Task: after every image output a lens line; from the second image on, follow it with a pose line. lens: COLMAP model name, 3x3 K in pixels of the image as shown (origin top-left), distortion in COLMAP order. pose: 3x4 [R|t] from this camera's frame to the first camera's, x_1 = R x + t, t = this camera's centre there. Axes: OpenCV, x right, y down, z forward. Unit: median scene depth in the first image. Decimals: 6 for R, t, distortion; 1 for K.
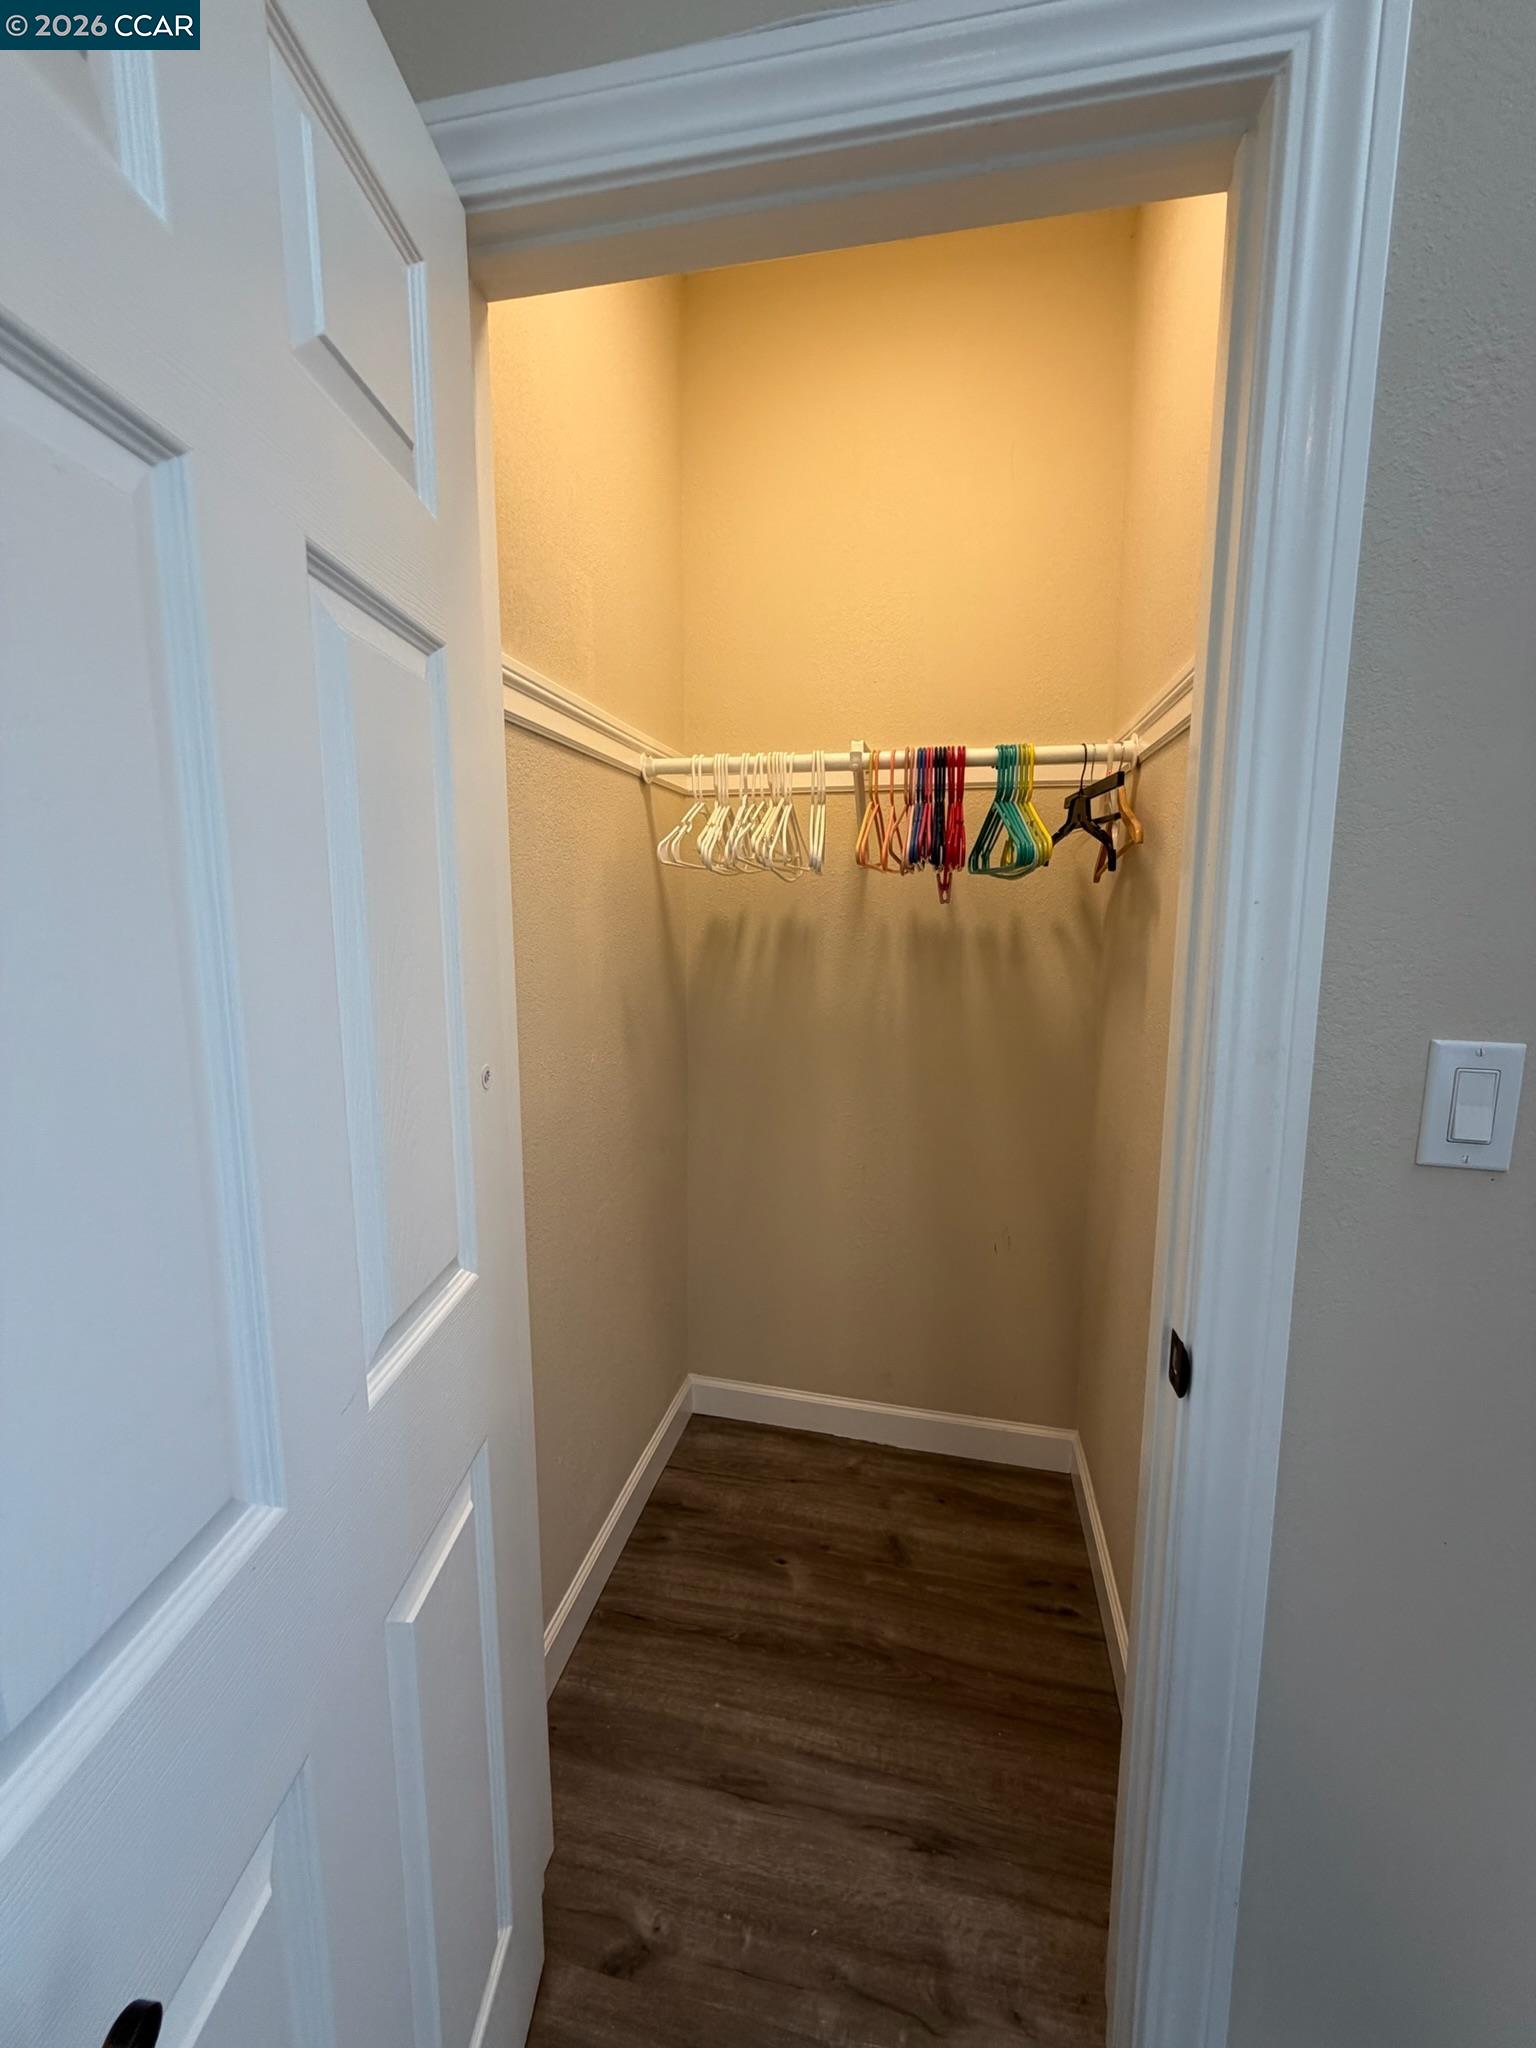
lens RADIAL K [[823.1, 0, 768.0], [0, 823.1, 1024.0], [0, 0, 1]] dist [-0.000307, -0.000083]
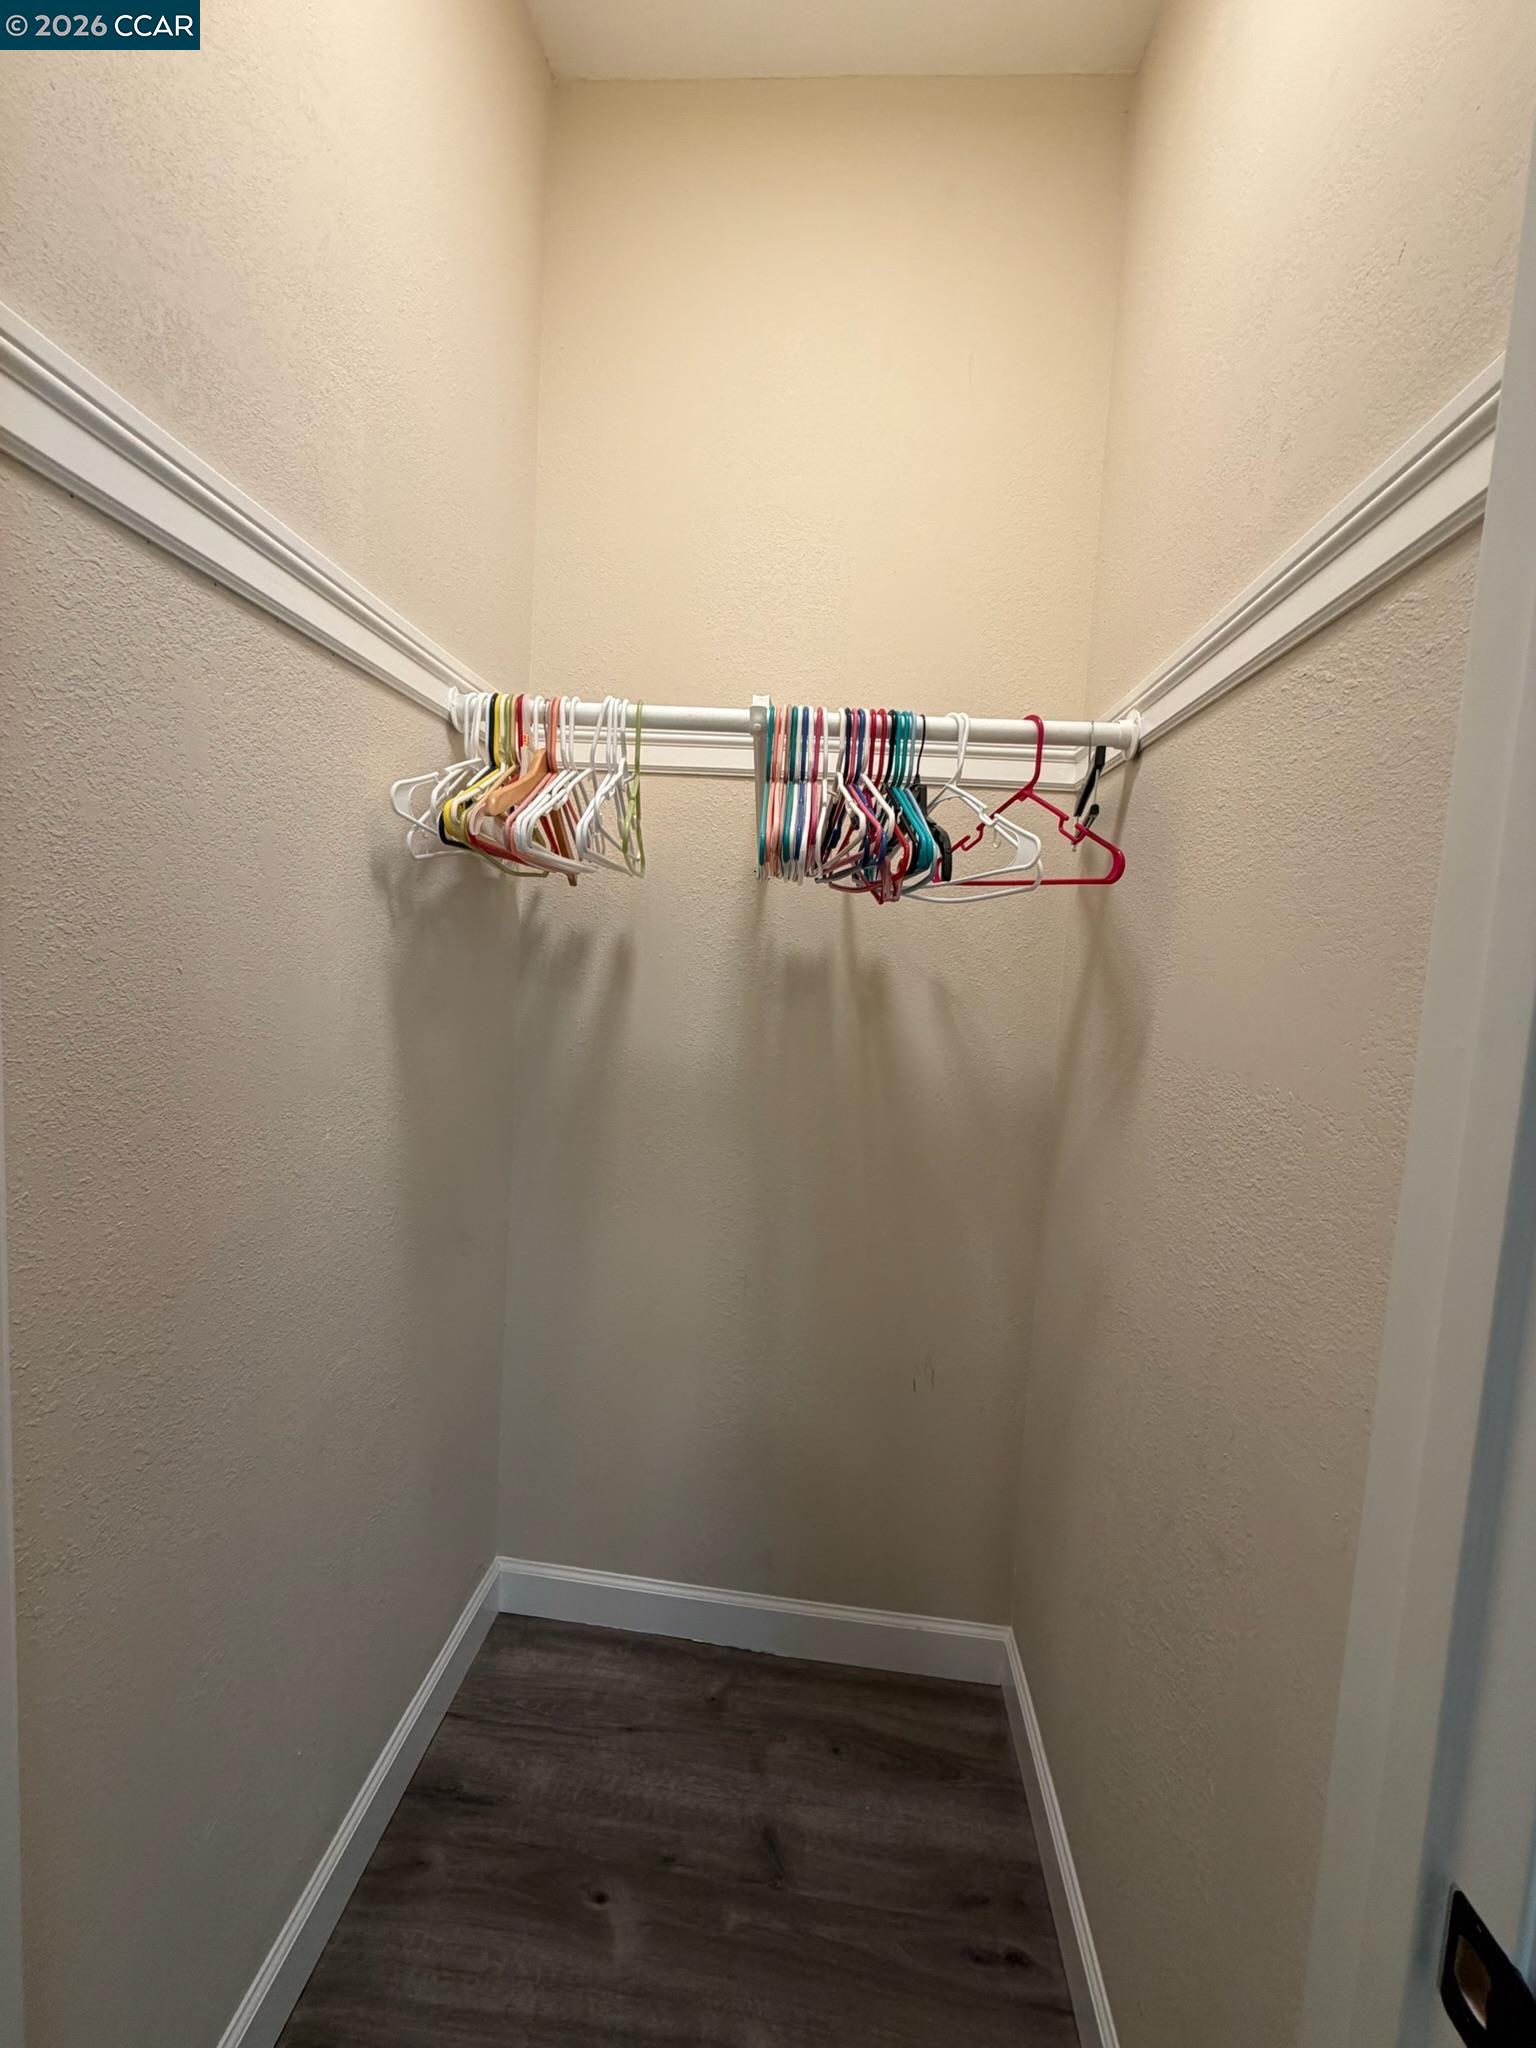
lens RADIAL K [[819.2, 0, 768.0], [0, 819.2, 1024.0], [0, 0, 1]] dist [0.000633, 0.000109]
pose [[0.990283, 0.044139, 0.131872, 0.030832], [-0.037265, 0.997837, -0.054149, -0.017321], [-0.133977, 0.048709, 0.989787, 0.285622]]
